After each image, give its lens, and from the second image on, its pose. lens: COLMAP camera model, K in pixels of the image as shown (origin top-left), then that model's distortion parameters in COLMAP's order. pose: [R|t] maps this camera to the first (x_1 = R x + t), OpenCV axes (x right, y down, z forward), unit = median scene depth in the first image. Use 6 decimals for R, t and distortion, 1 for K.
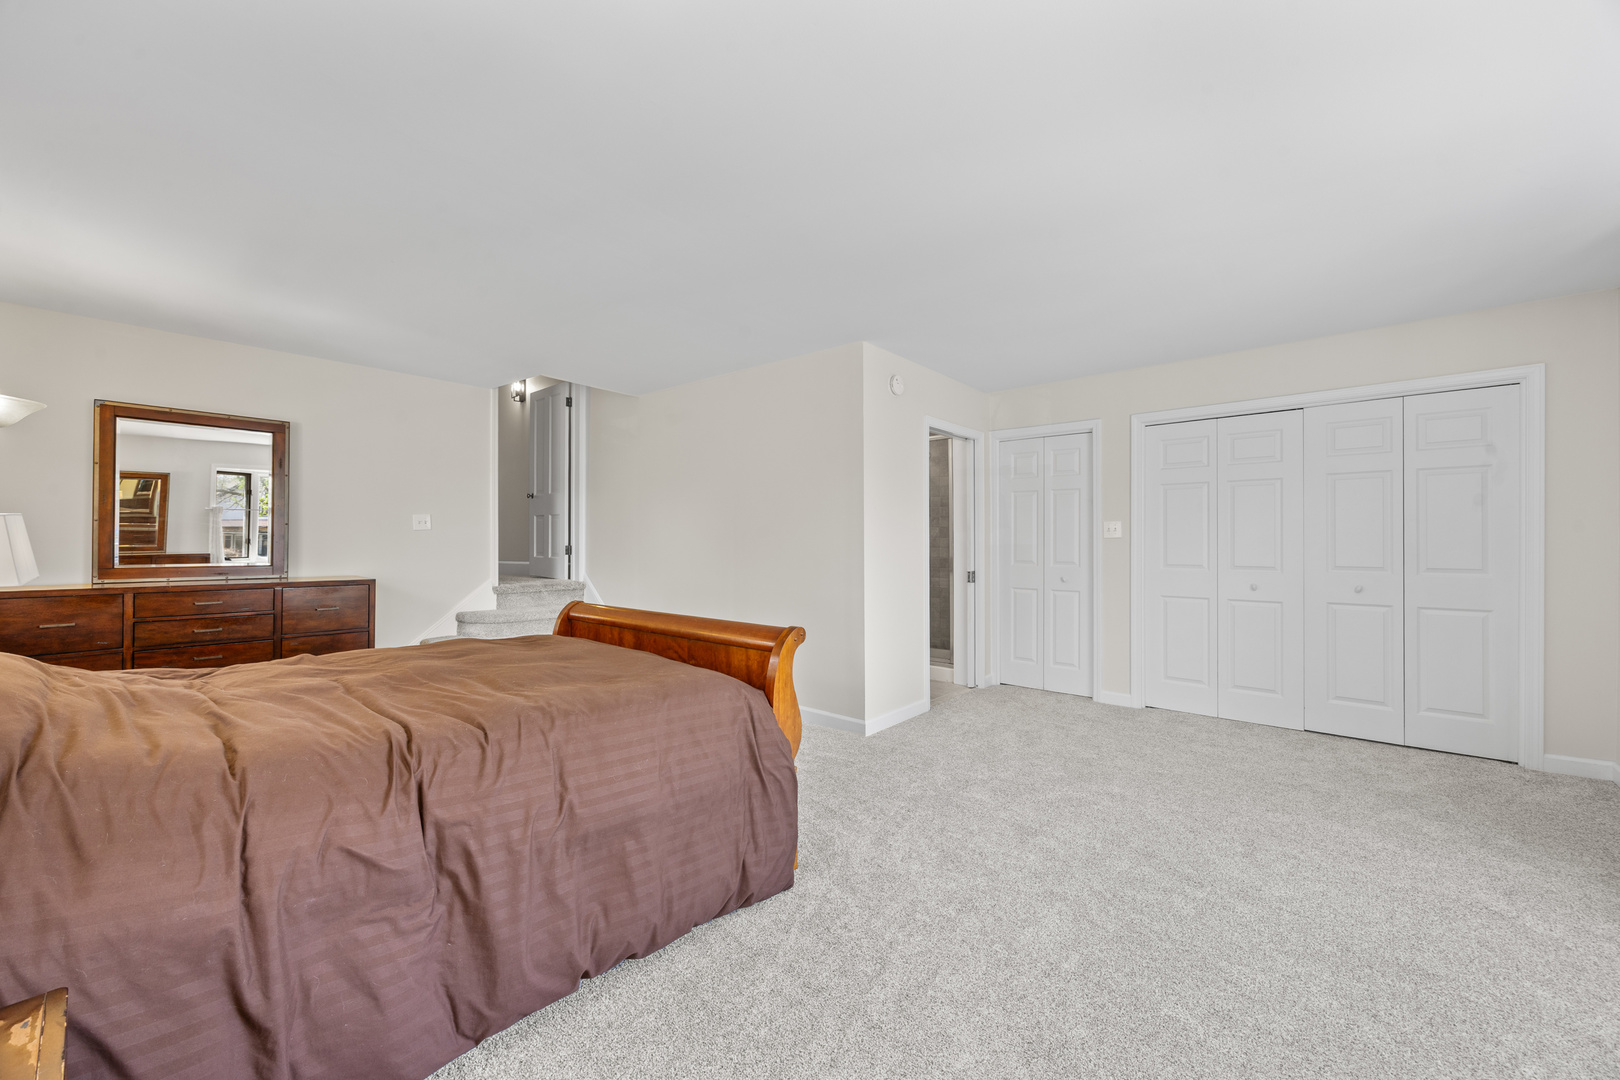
lens RADIAL K [[628.4, 0, 801.2], [0, 628.4, 532.2], [0, 0, 1]] dist [0.001624, -0.000065]
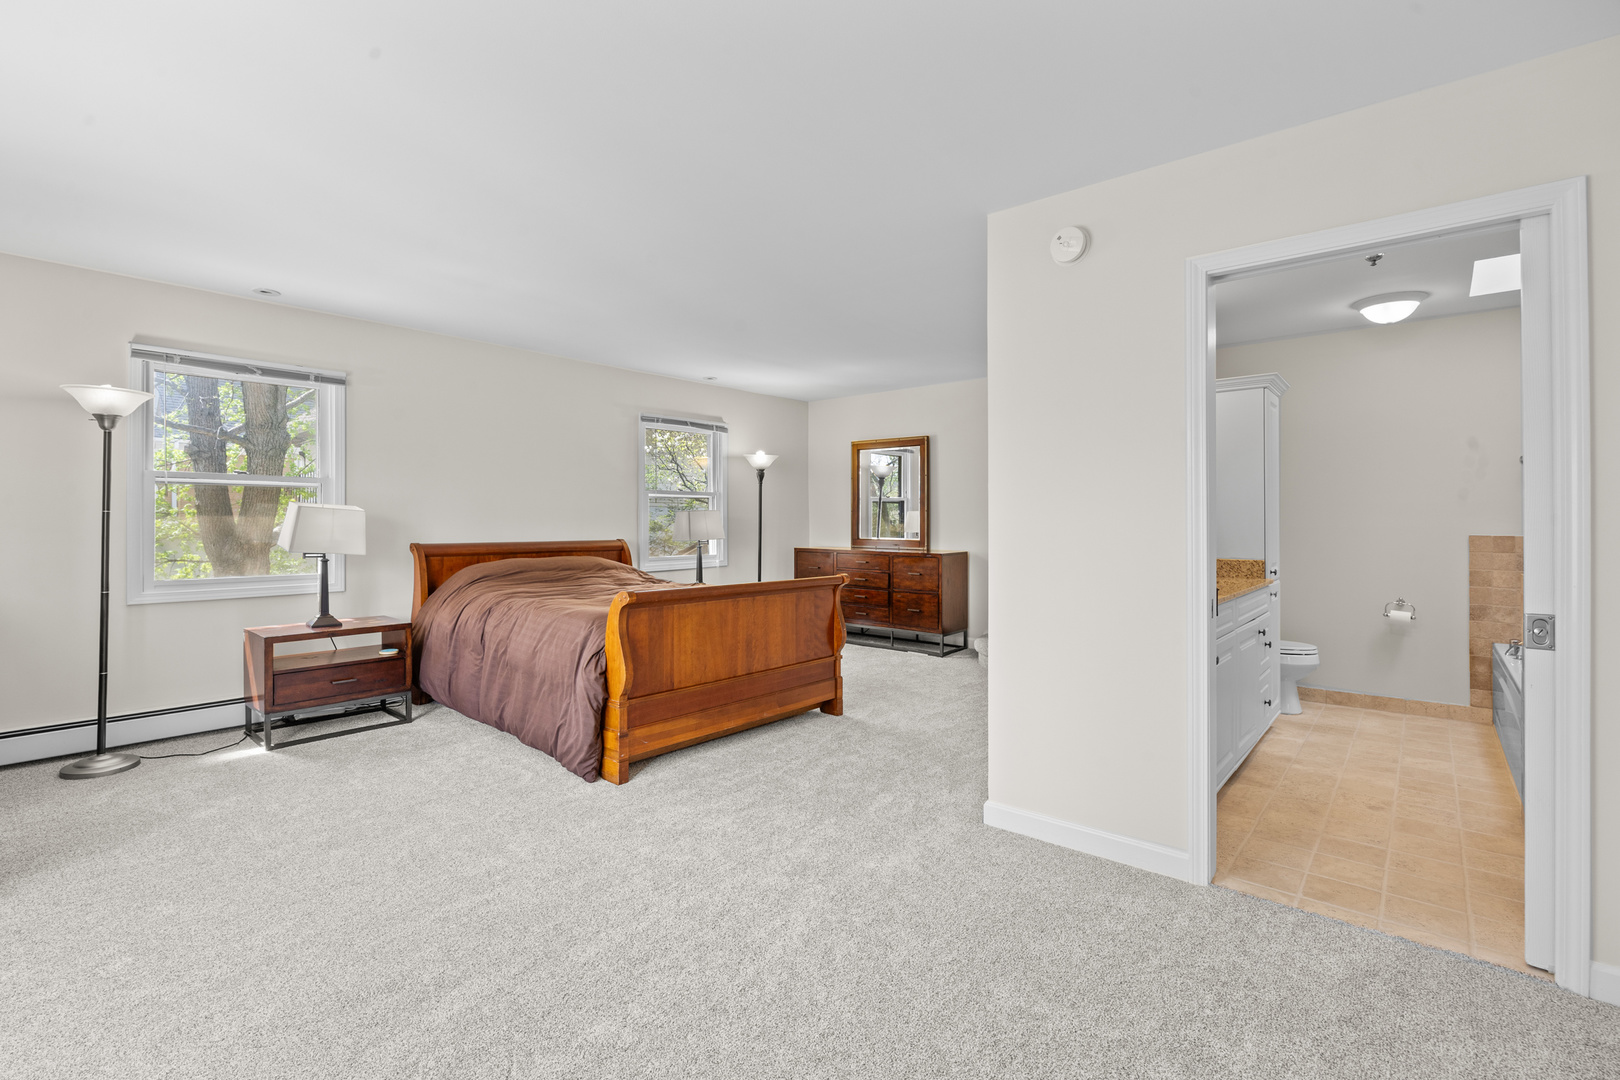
lens RADIAL K [[707.3, 0, 800.0], [0, 707.3, 516.9], [0, 0, 1]] dist [-0.014861, 0.000781]
pose [[0.034441, -0.017481, -0.999254, 0.699736], [0.006050, 0.999832, -0.017282, 0.024350], [0.999388, -0.005450, 0.034541, 0.666237]]
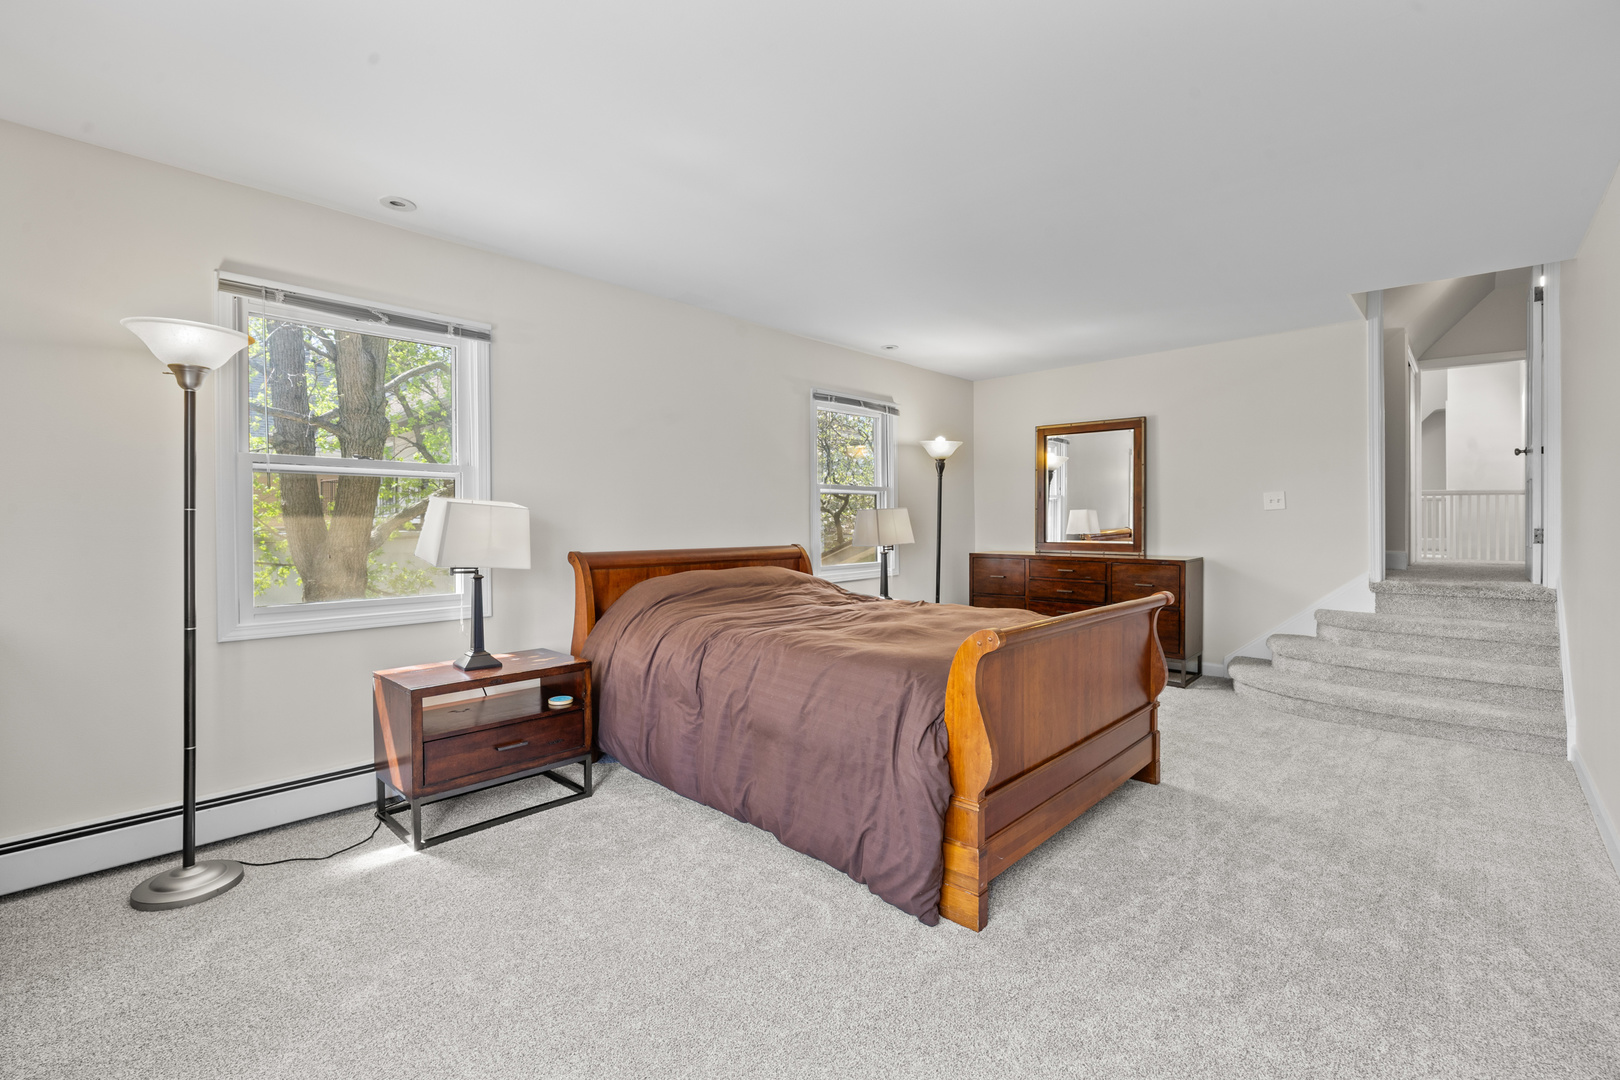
lens RADIAL K [[707.3, 0, 813.7], [0, 707.3, 528.7], [0, 0, 1]] dist [-0.014861, 0.000781]
pose [[-0.005949, -0.003108, -0.999977, 0.441043], [0.011181, 0.999932, -0.003174, 0.021572], [0.999920, -0.011200, -0.005913, 0.413432]]
